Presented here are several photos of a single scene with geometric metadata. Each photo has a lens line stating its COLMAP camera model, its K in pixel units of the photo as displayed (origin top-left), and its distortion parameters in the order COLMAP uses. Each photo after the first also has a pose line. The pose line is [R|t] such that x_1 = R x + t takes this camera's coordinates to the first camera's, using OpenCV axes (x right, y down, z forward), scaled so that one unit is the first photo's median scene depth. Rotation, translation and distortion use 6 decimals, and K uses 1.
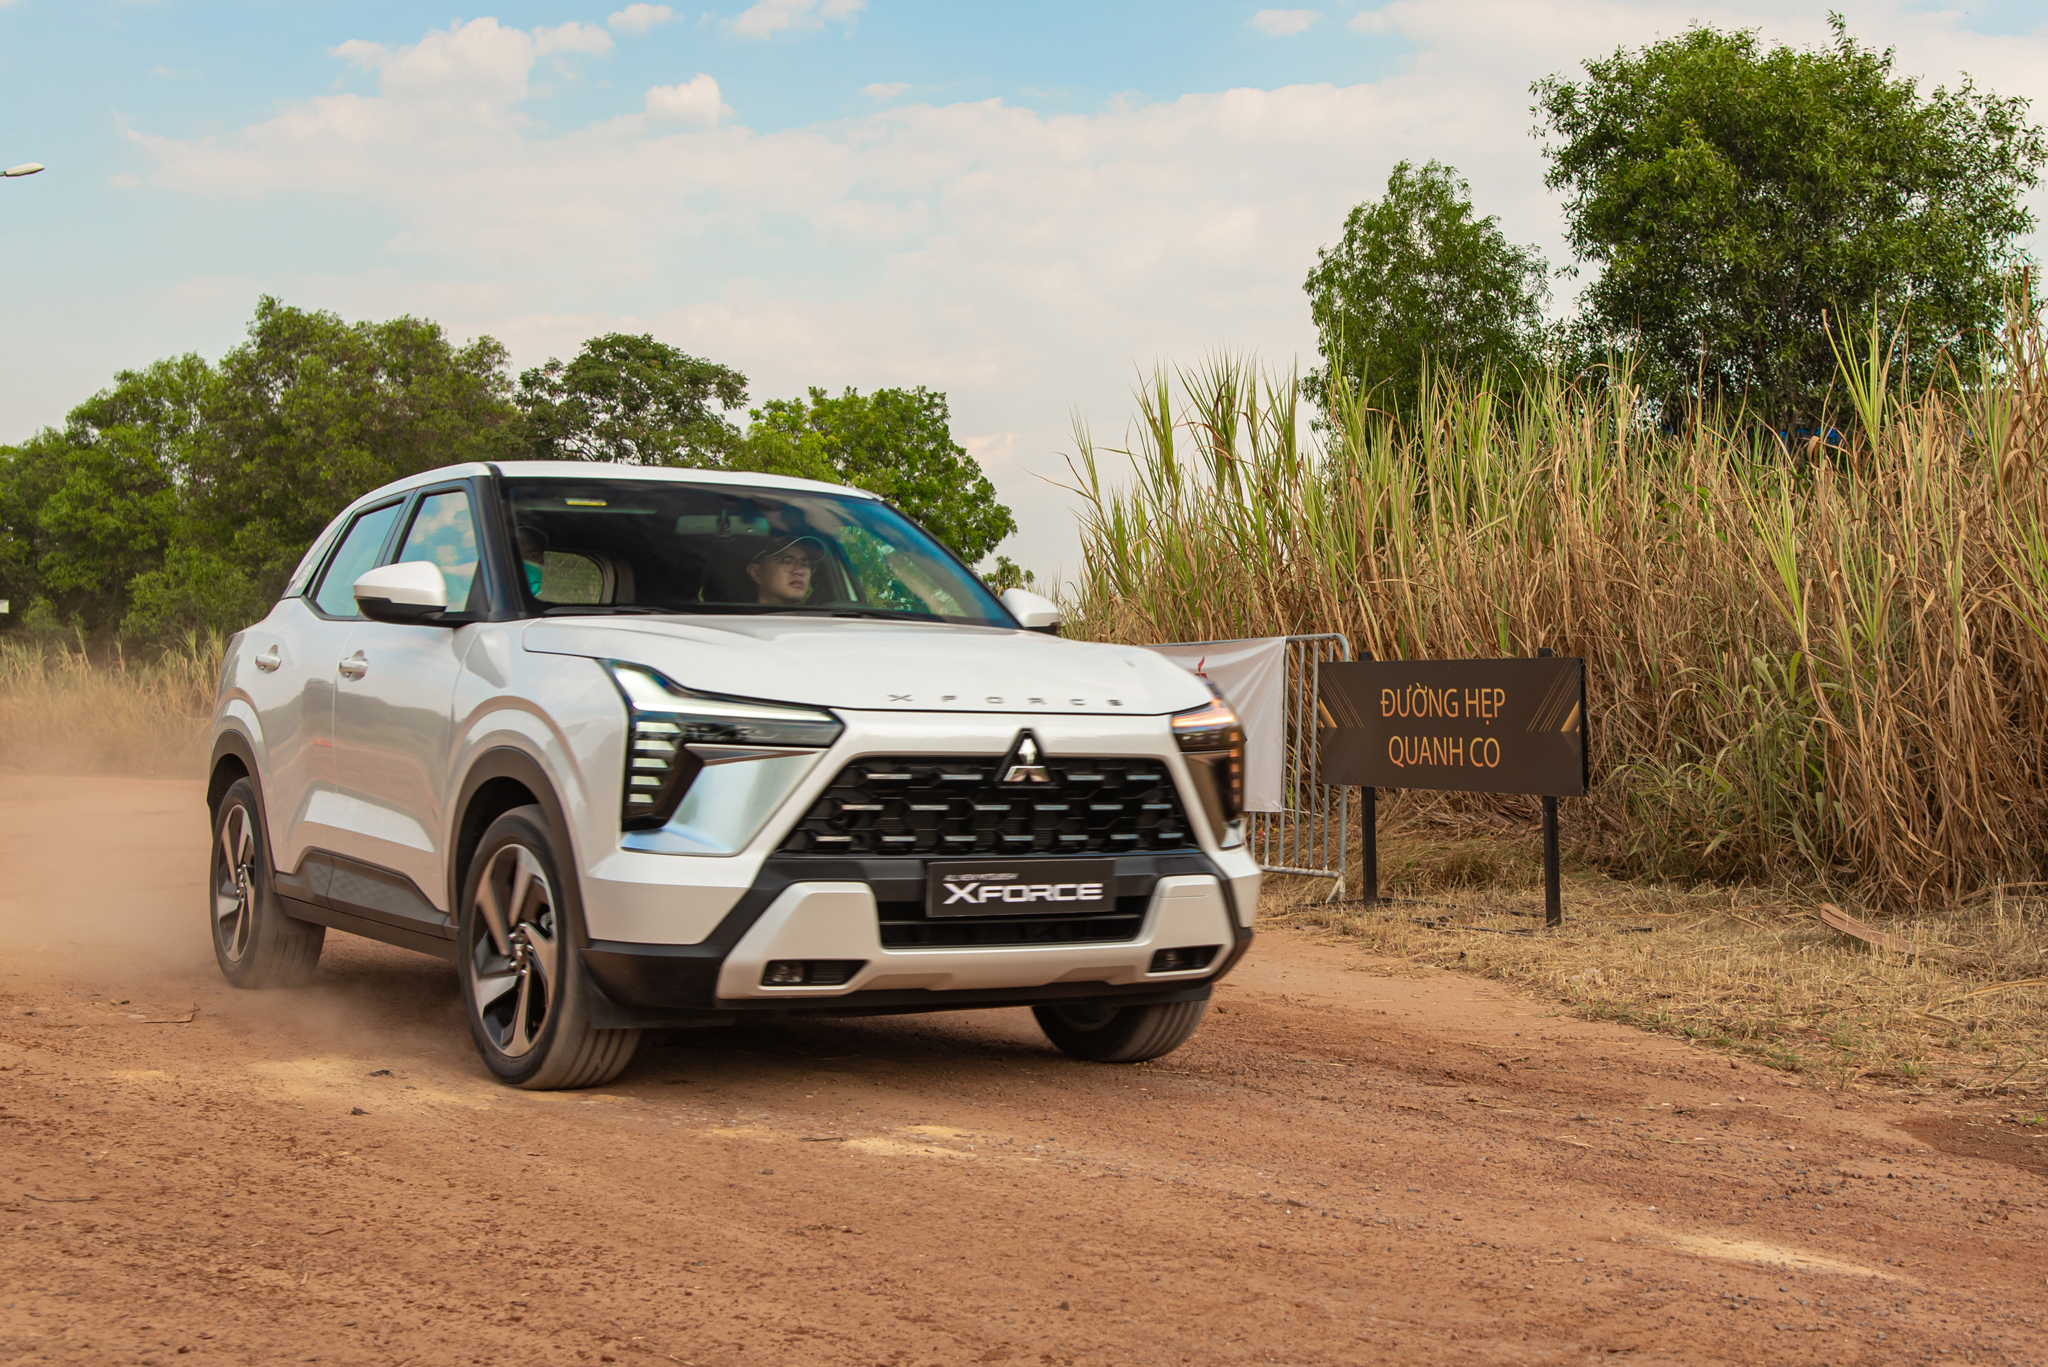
lens RADIAL K [[2598.9, 0, 1024.0], [0, 2598.9, 683.5], [0, 0, 1]] dist [0.013022, 0.006563]
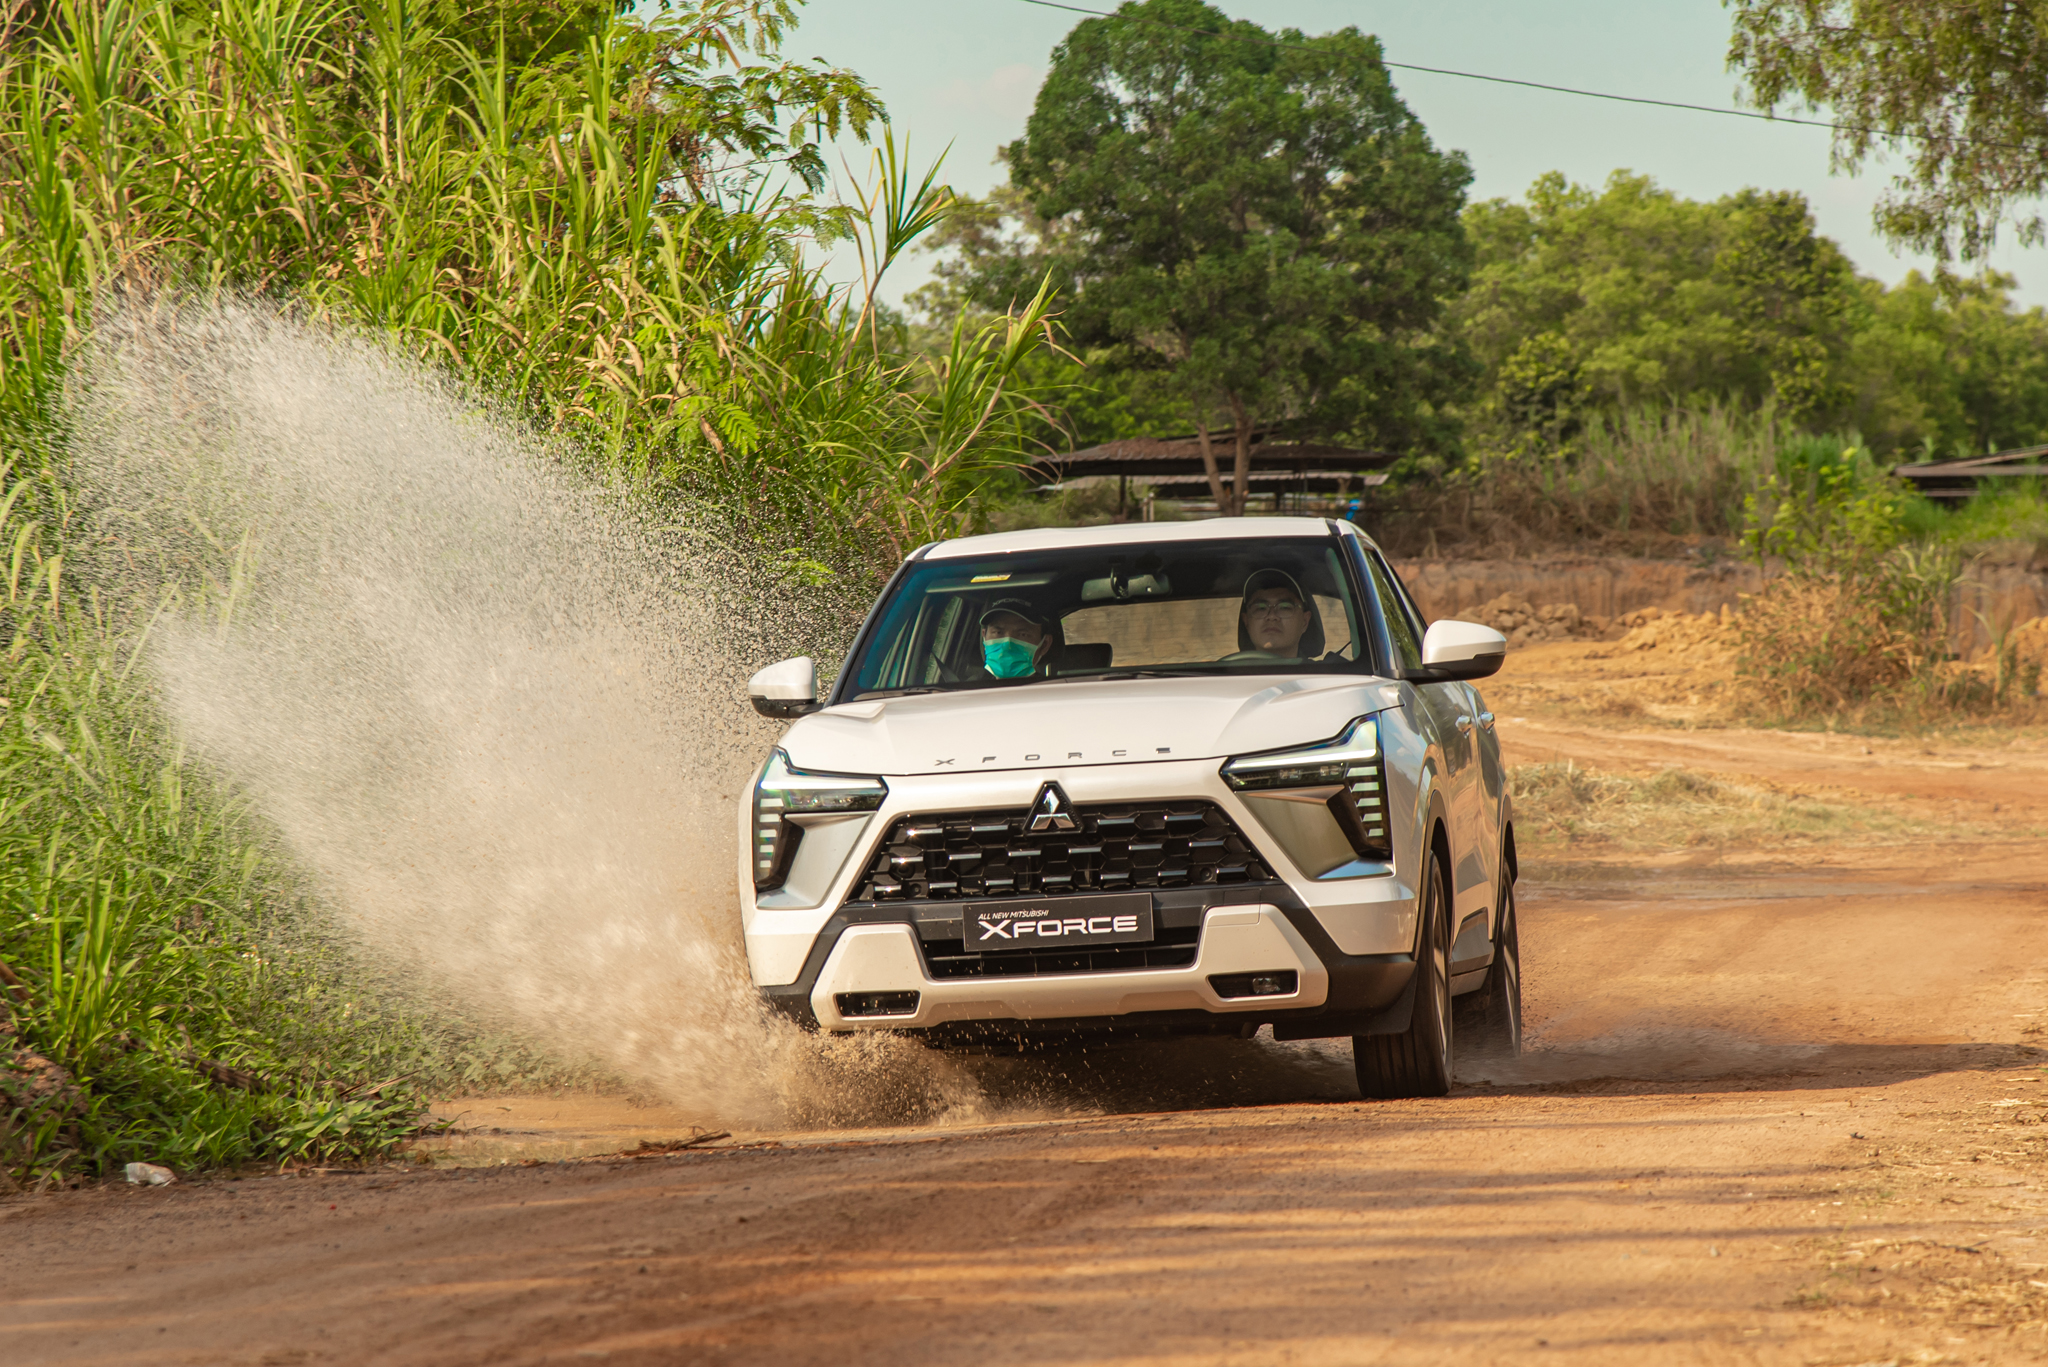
lens RADIAL K [[6822.8, 0, 1024.0], [0, 6822.8, 683.5], [0, 0, 1]] dist [-0.051755, -0.090357]
pose [[0.796213, -0.077800, -0.599994, 1.774982], [0.077675, 0.996636, -0.026154, 0.051813], [0.600010, -0.025780, 0.799577, -1.371170]]
